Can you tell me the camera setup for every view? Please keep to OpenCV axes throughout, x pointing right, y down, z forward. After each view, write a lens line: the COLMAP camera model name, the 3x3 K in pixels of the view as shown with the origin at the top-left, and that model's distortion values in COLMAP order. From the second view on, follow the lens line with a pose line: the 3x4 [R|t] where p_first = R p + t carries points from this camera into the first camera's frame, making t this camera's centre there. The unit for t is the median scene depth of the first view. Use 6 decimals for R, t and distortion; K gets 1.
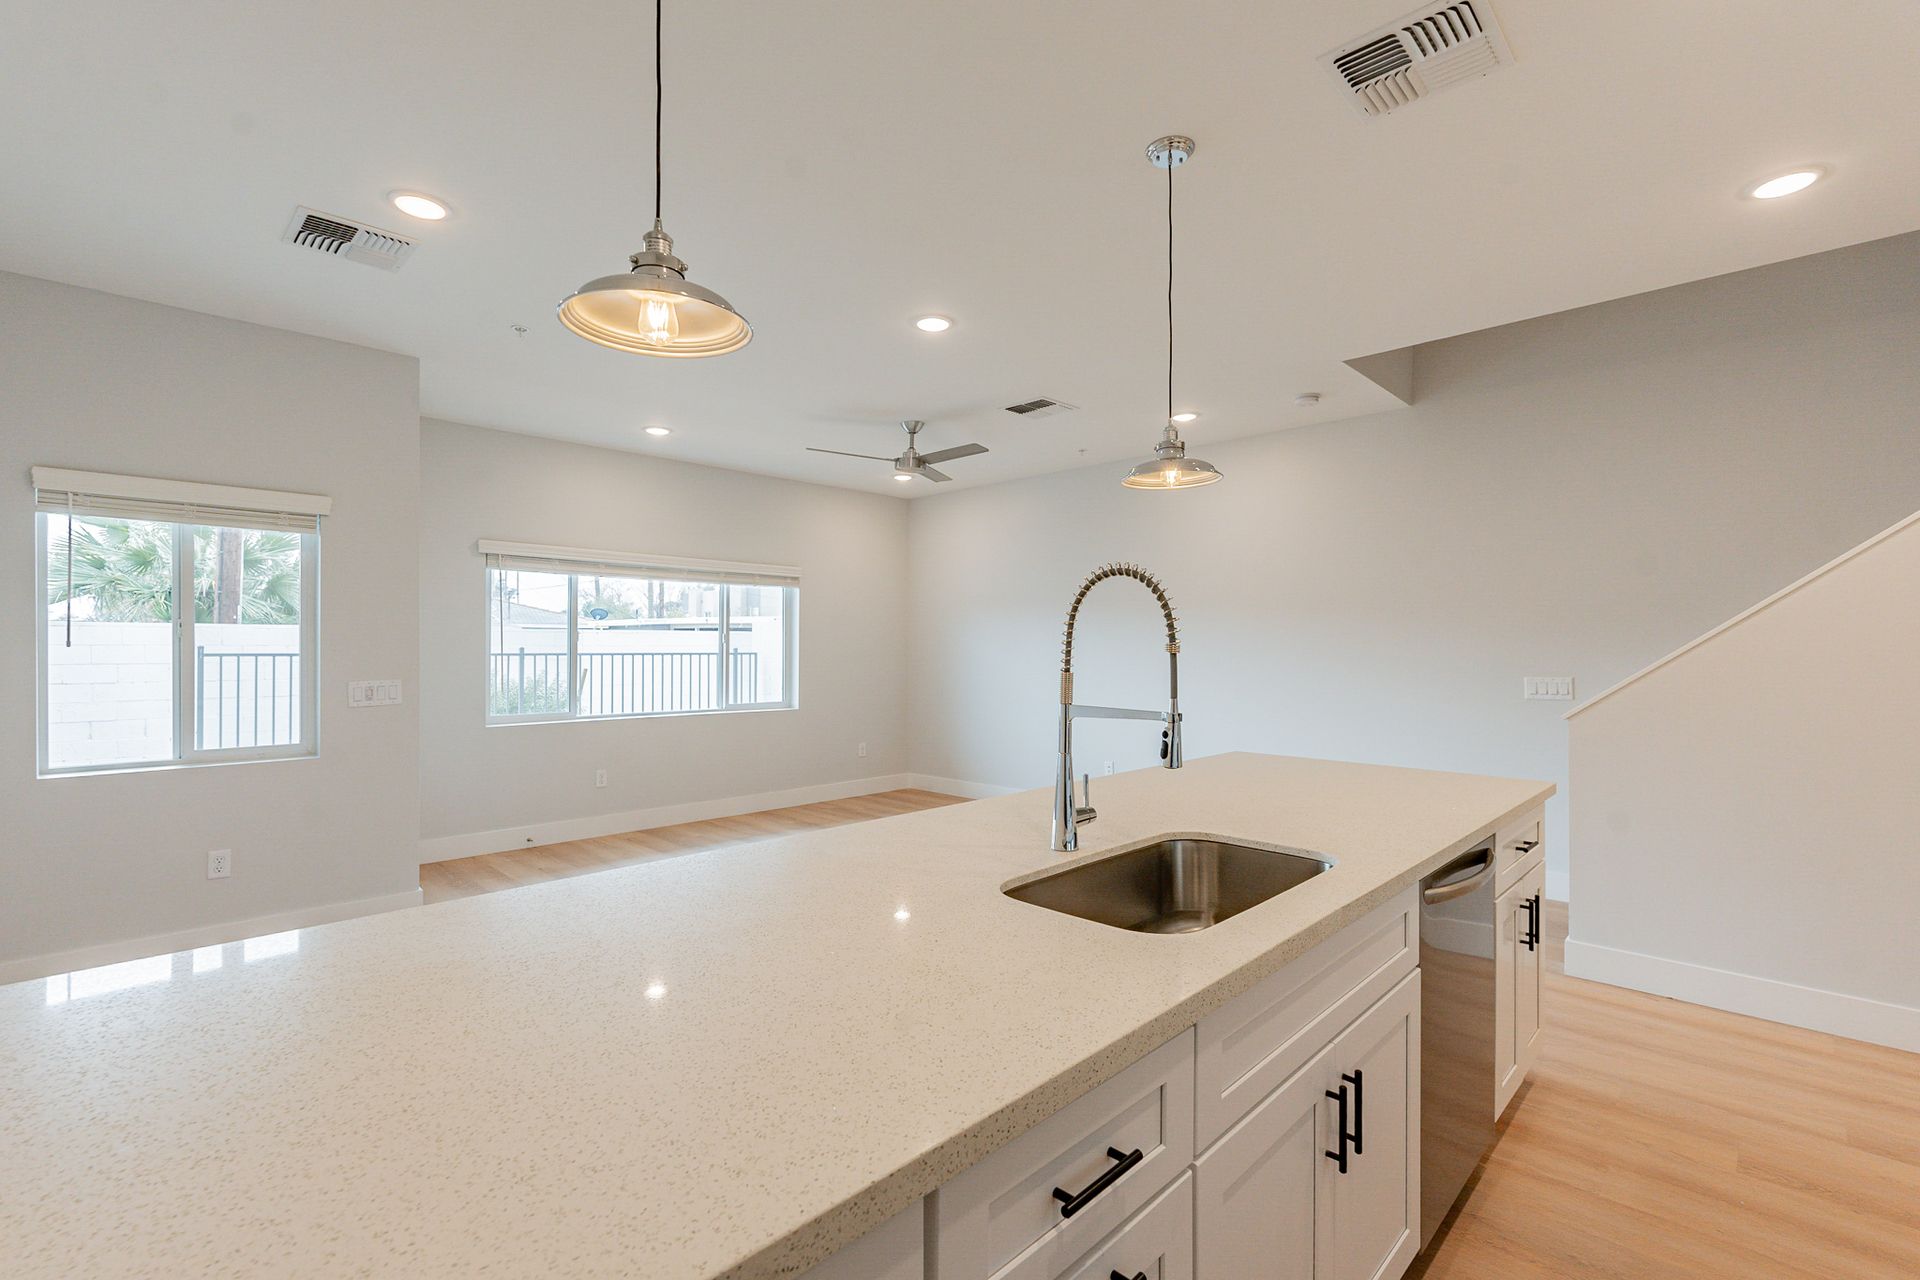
lens RADIAL K [[838.3, 0, 955.2], [0, 838.3, 641.9], [0, 0, 1]] dist [-0.000779, -0.000786]
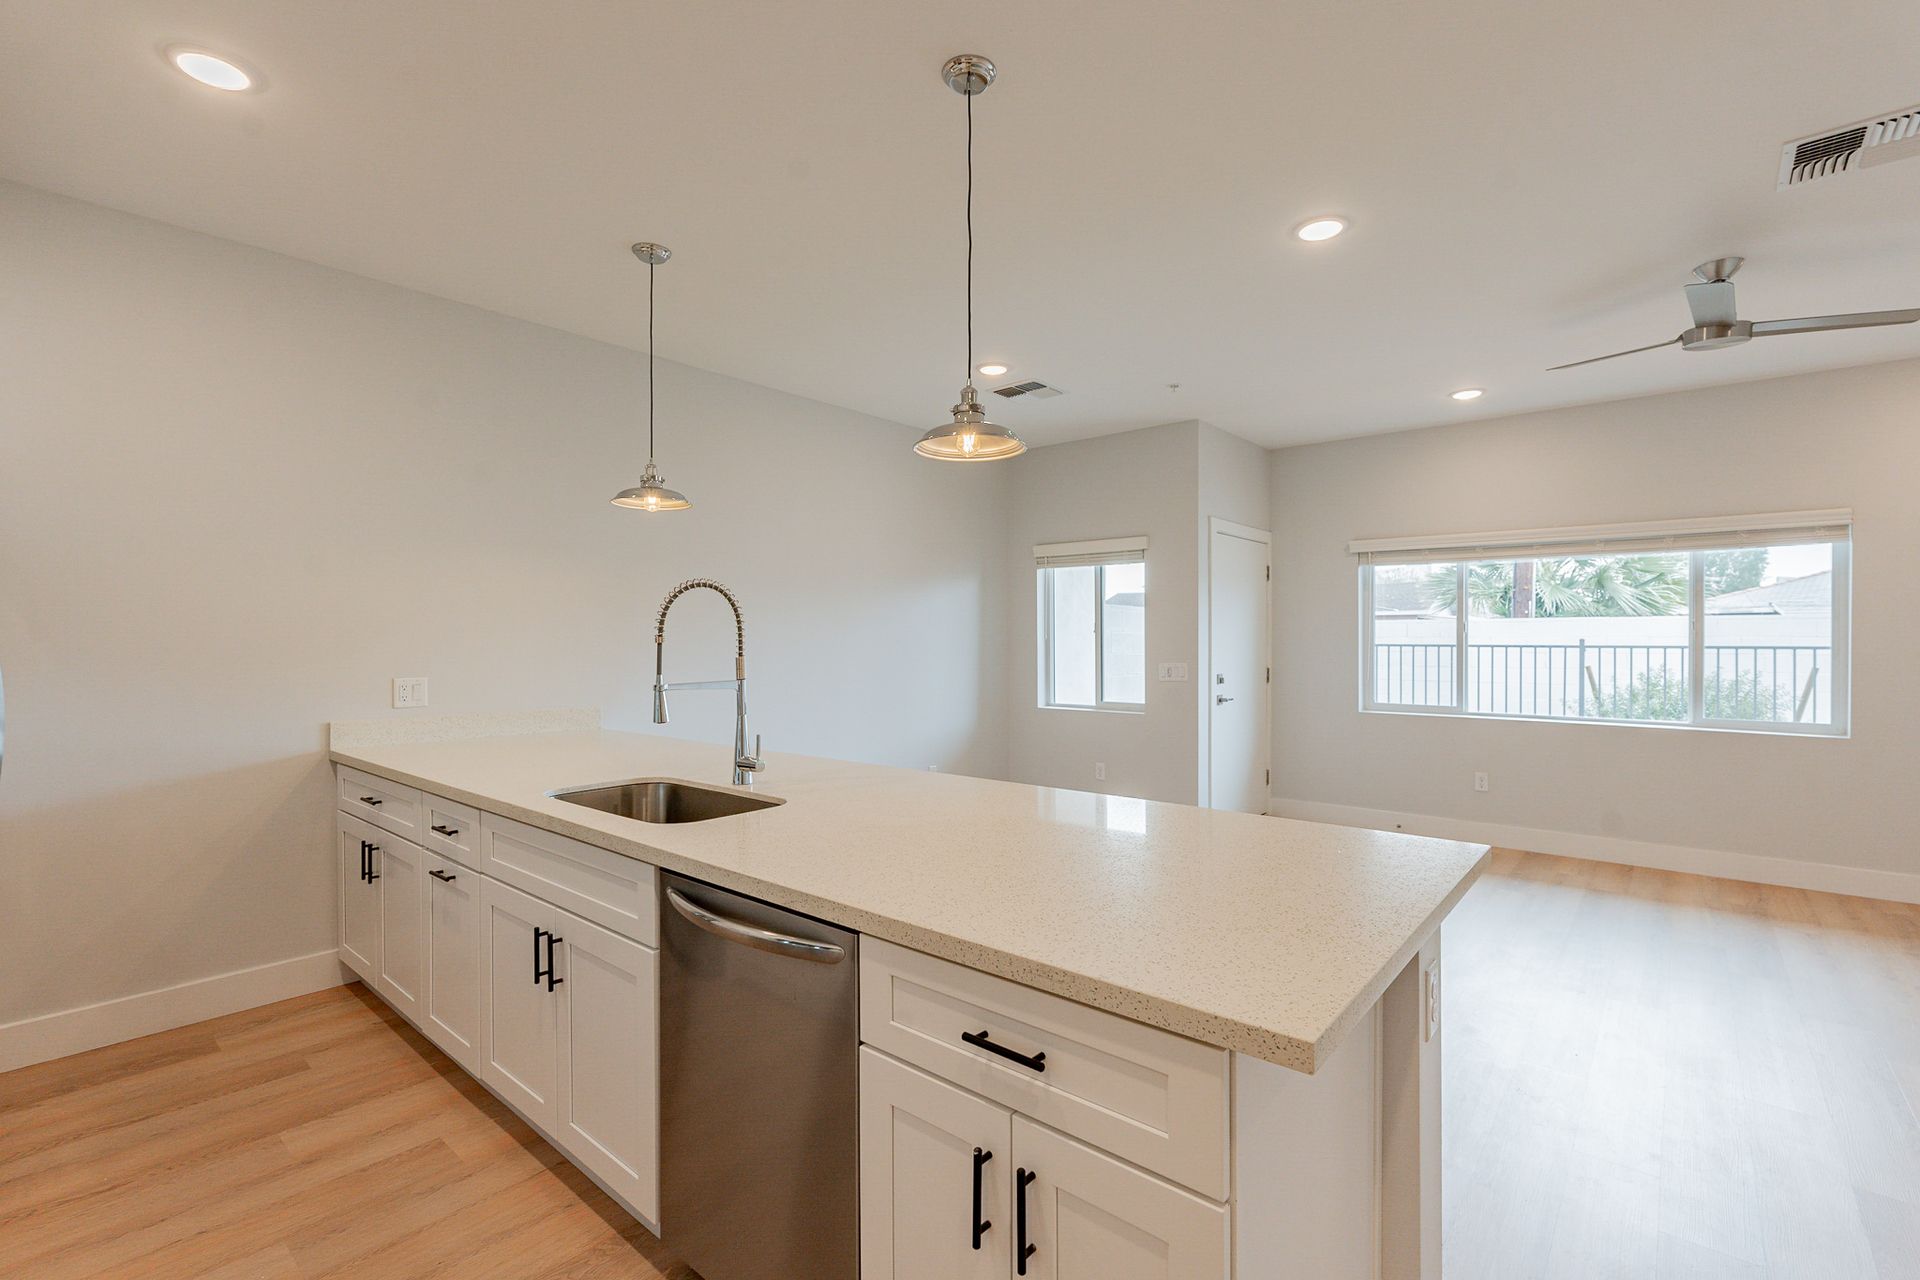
lens RADIAL K [[842.4, 0, 963.9], [0, 842.4, 642.4], [0, 0, 1]] dist [-0.000715, -0.000187]
pose [[0.079016, 0.002376, -0.996871, 0.454156], [0.007365, 0.999968, 0.002967, 0.003785], [0.996846, -0.007577, 0.078996, 0.370155]]
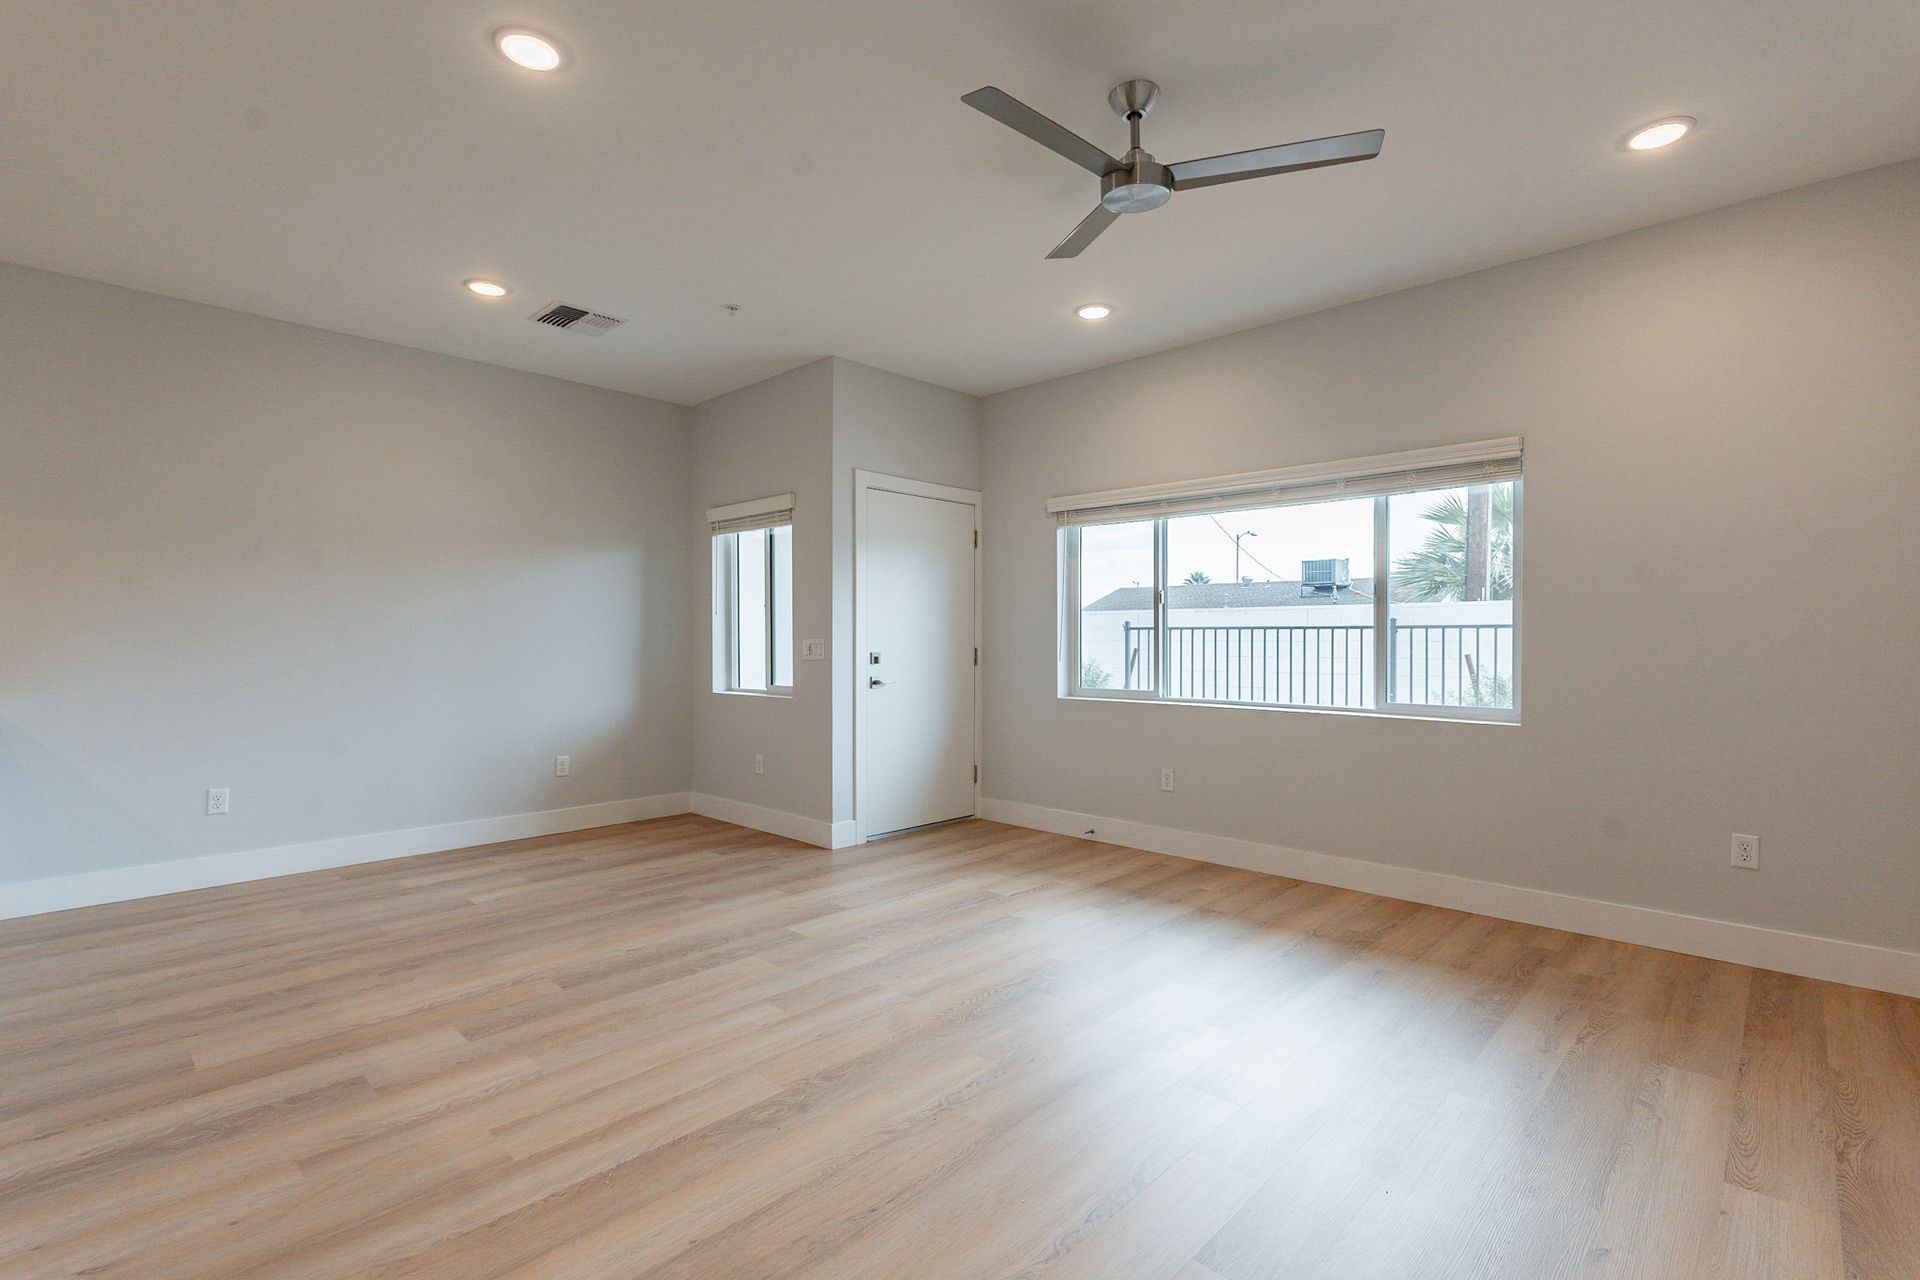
lens RADIAL K [[876.4, 0, 951.2], [0, 876.4, 656.3], [0, 0, 1]] dist [-0.000262, -0.000028]
pose [[0.018383, 0.018767, -0.999655, 0.384622], [0.006599, 0.999800, 0.018891, 0.032702], [0.999809, -0.006944, 0.018256, 0.796480]]
